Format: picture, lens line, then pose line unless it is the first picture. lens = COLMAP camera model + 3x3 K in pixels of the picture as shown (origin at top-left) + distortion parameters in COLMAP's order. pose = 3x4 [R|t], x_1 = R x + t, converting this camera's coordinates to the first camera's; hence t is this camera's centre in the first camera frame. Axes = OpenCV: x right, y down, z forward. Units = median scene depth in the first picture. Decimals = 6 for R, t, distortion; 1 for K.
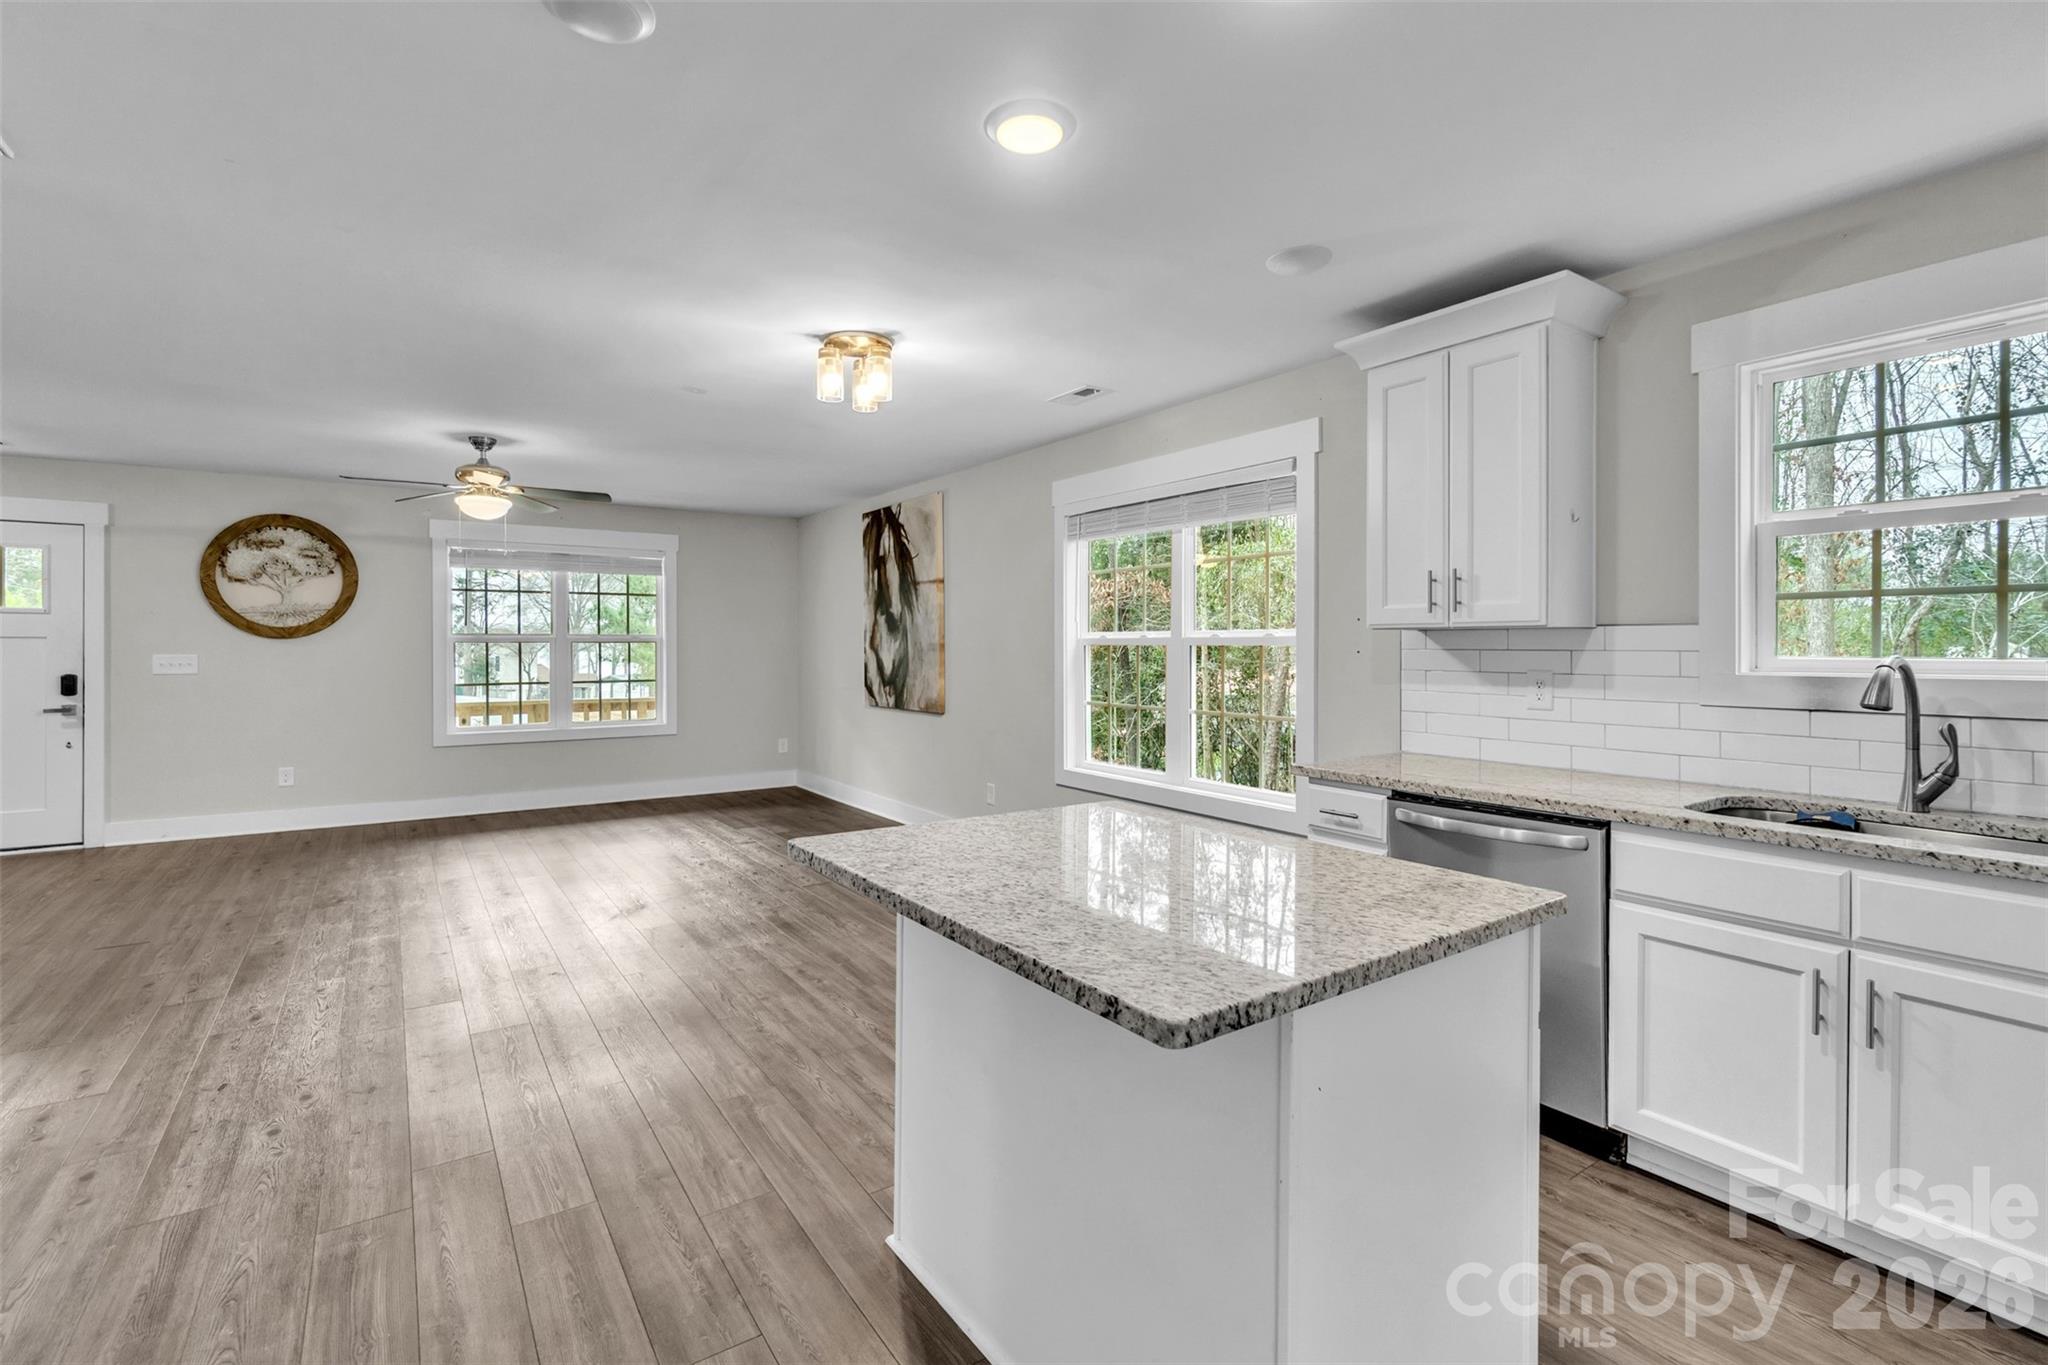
lens RADIAL K [[919.0, 0, 1022.0], [0, 919.0, 643.2], [0, 0, 1]] dist [-0.004222, -0.000554]
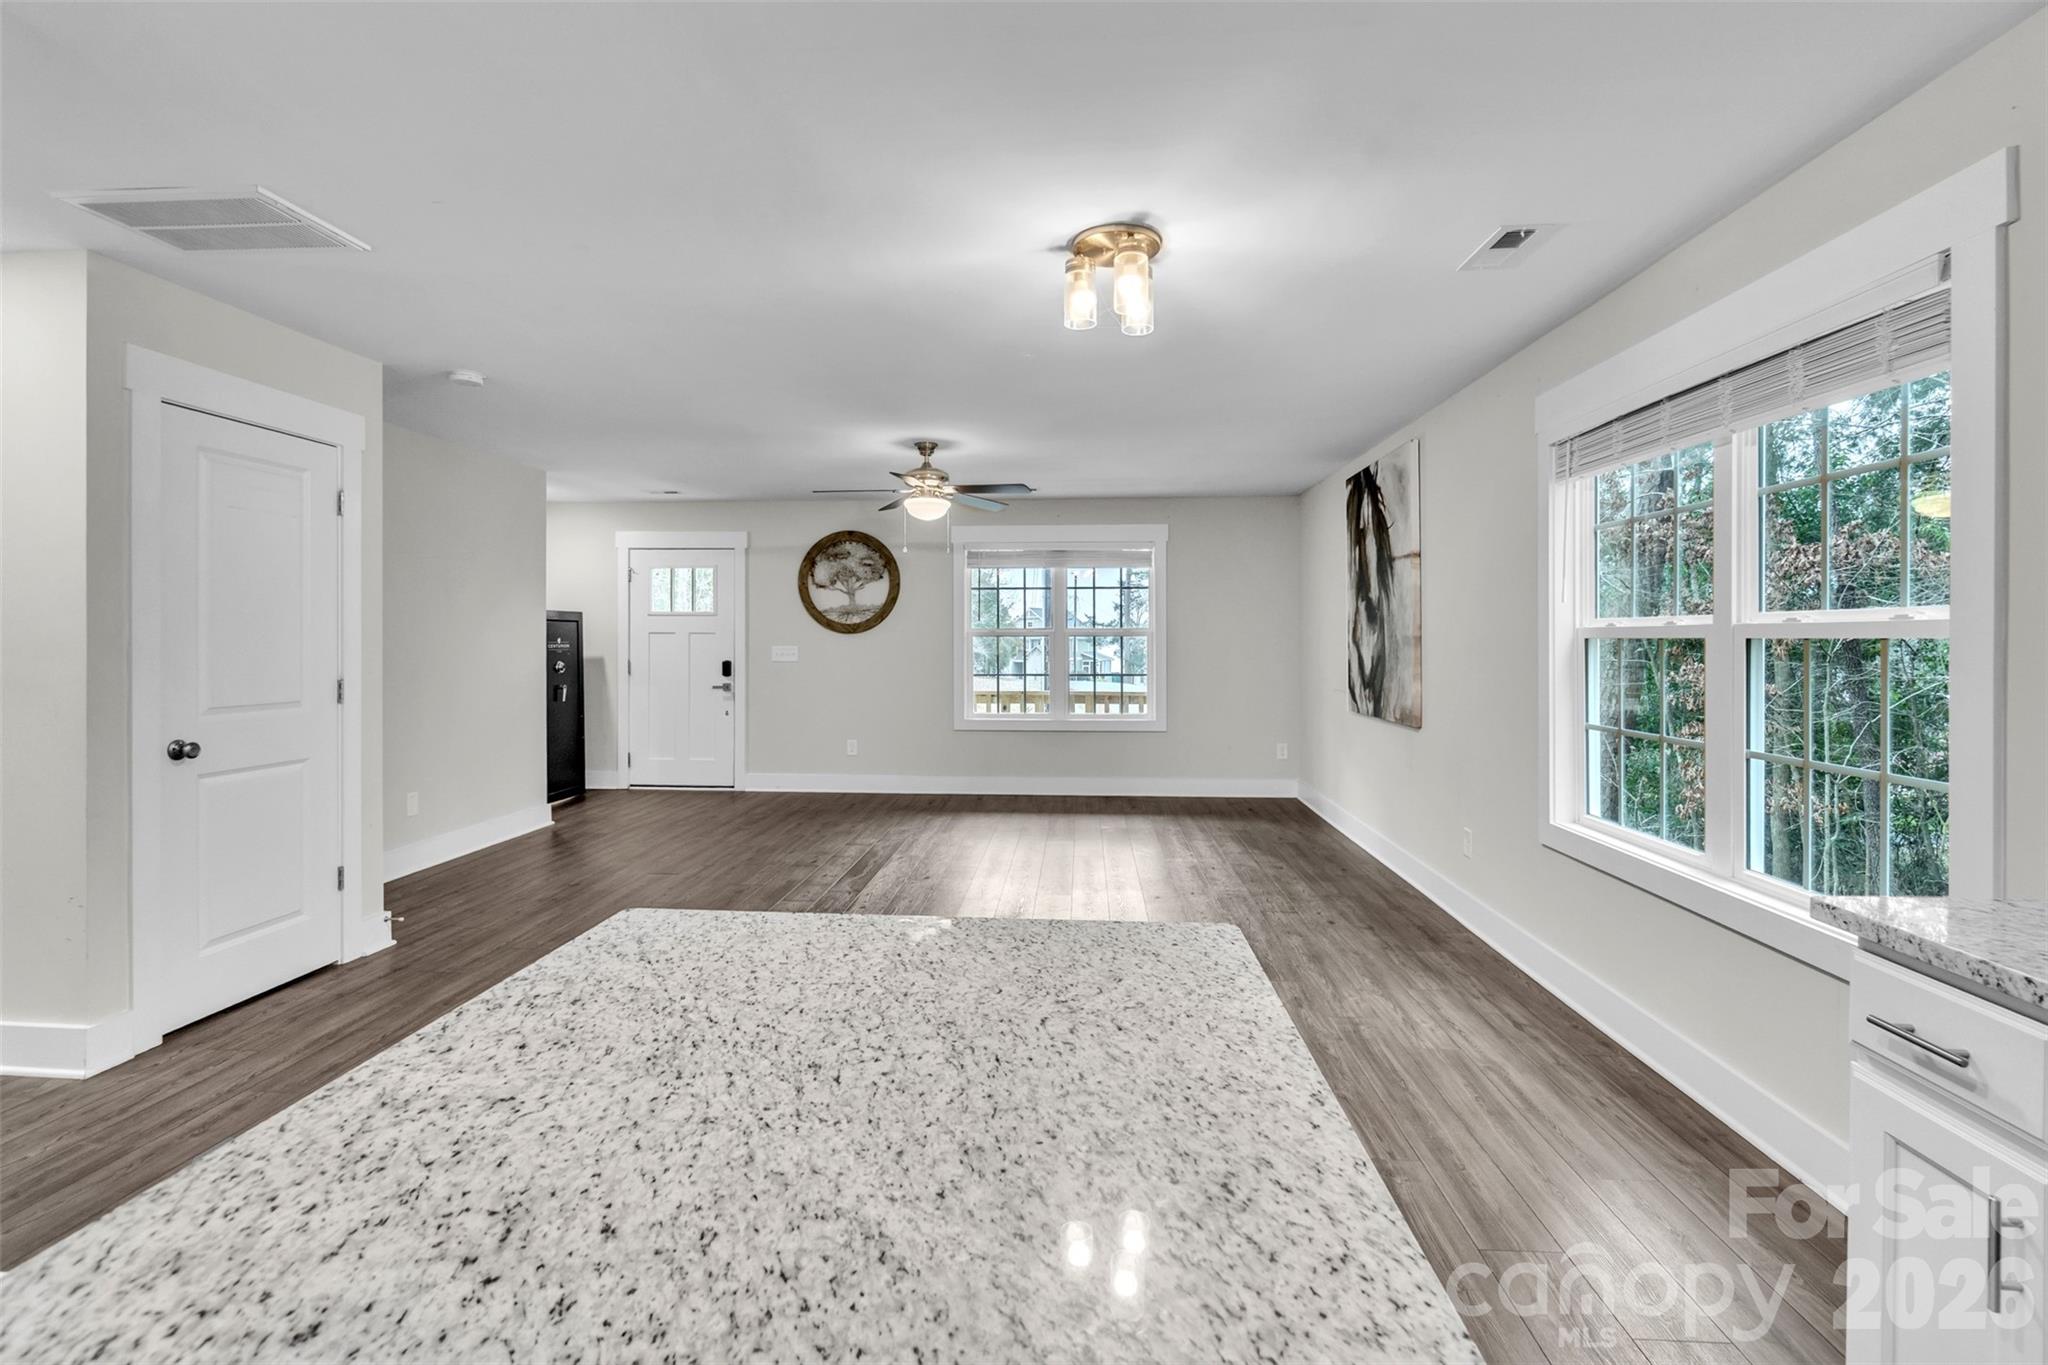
lens RADIAL K [[919.0, 0, 1022.0], [0, 919.0, 643.2], [0, 0, 1]] dist [-0.004222, -0.000554]
pose [[0.780480, 0.002887, -0.625174, 0.245114], [0.001394, 0.999979, 0.006358, 0.001209], [0.625180, -0.005834, 0.780459, 0.359458]]
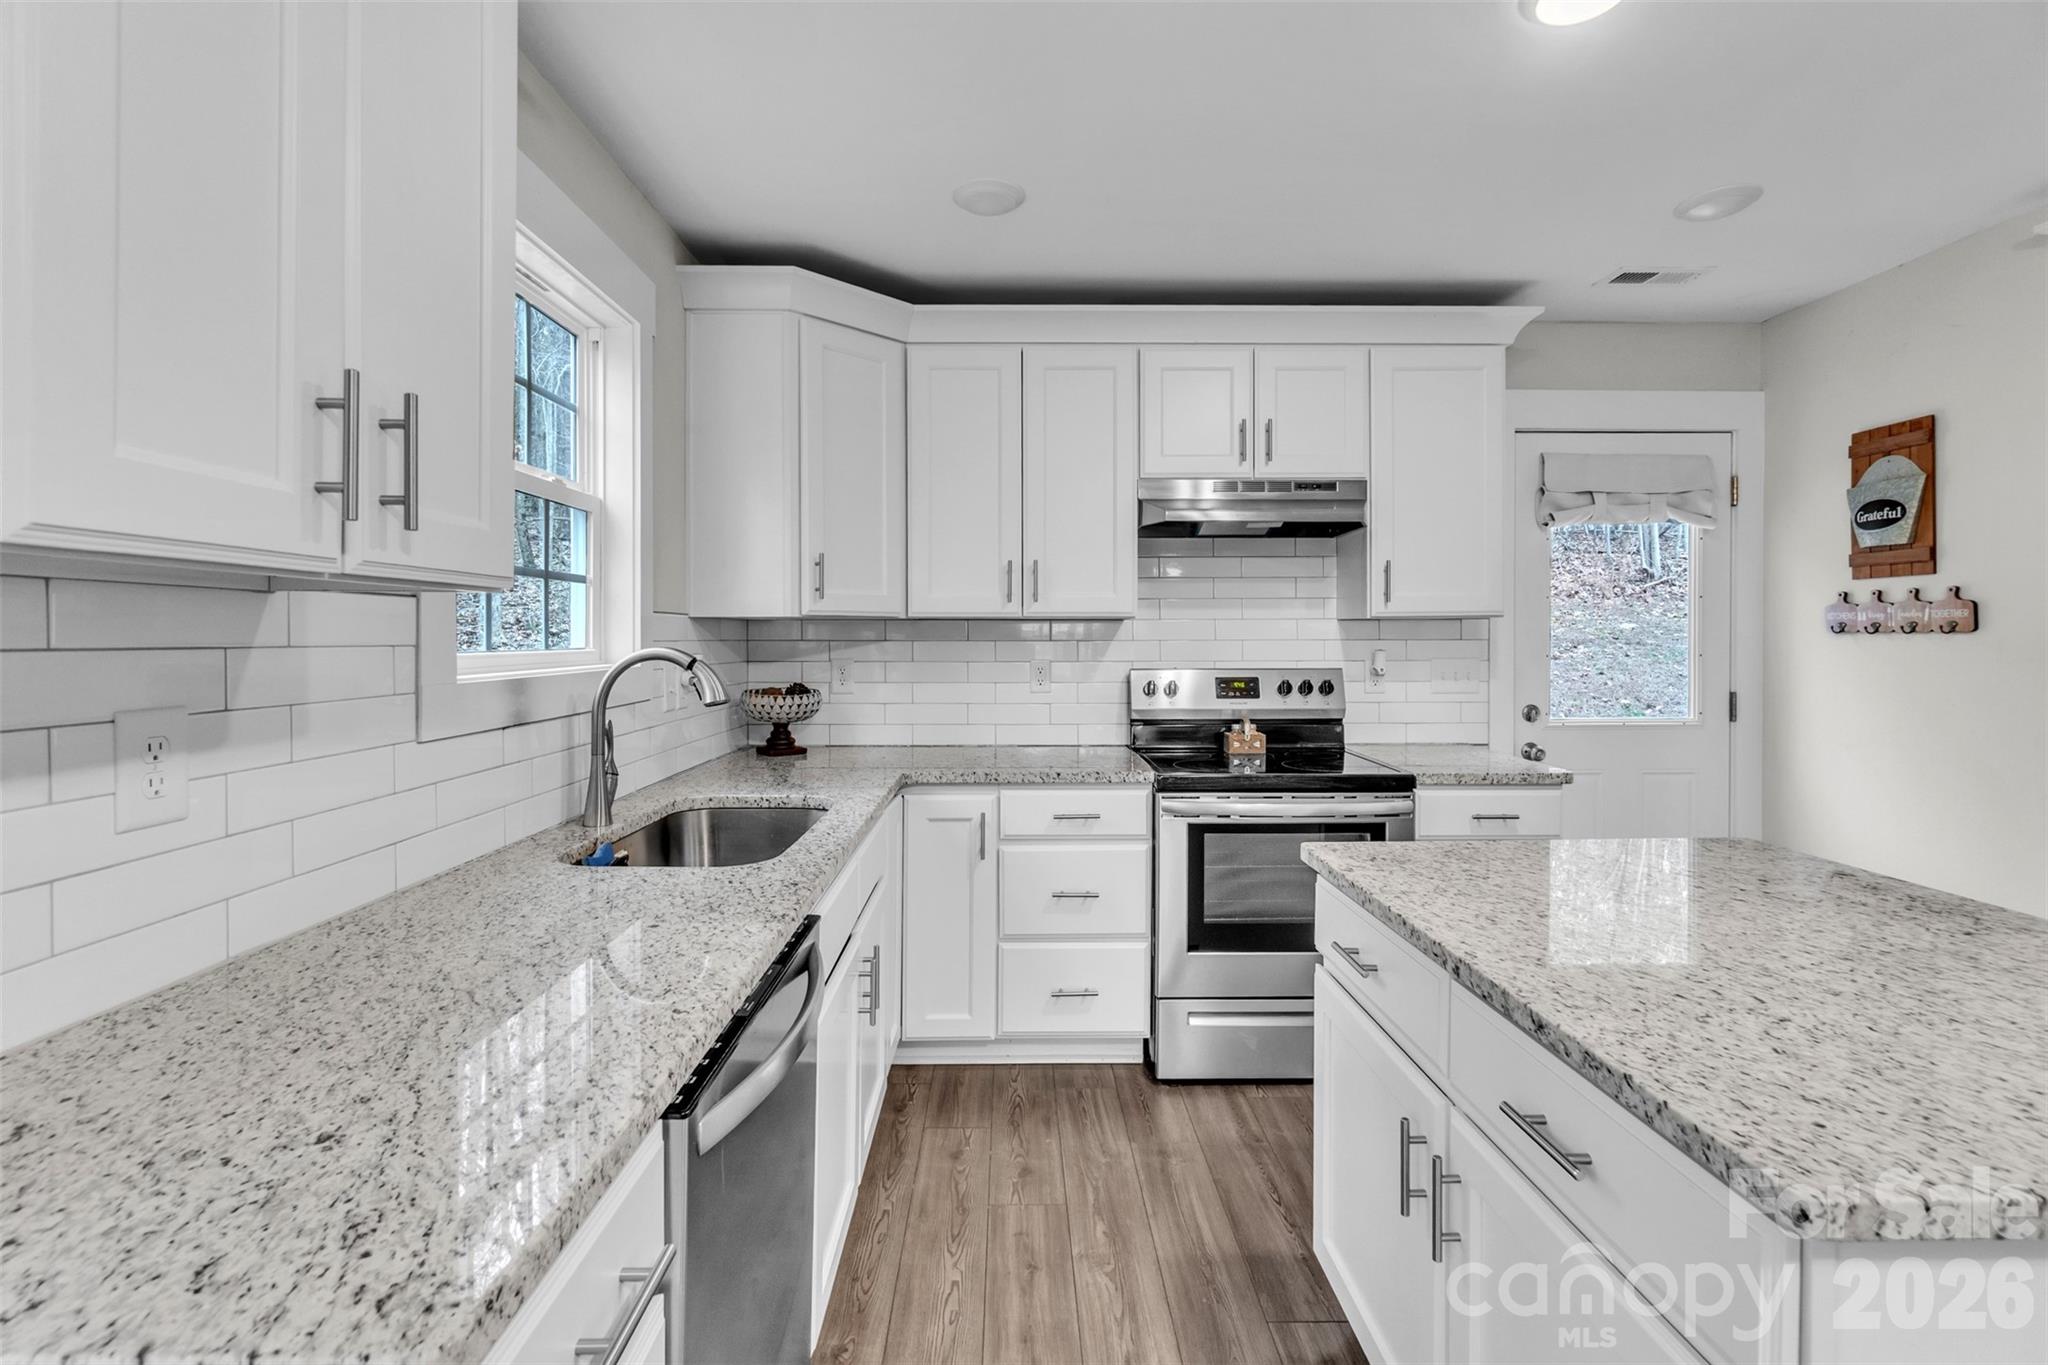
lens RADIAL K [[898.9, 0, 1015.4], [0, 898.9, 638.9], [0, 0, 1]] dist [-0.002687, 0.000217]
pose [[-0.823932, -0.003009, 0.566680, 0.104290], [-0.003383, 0.999994, 0.000391, 0.002634], [-0.566678, -0.001595, -0.823938, 0.977824]]
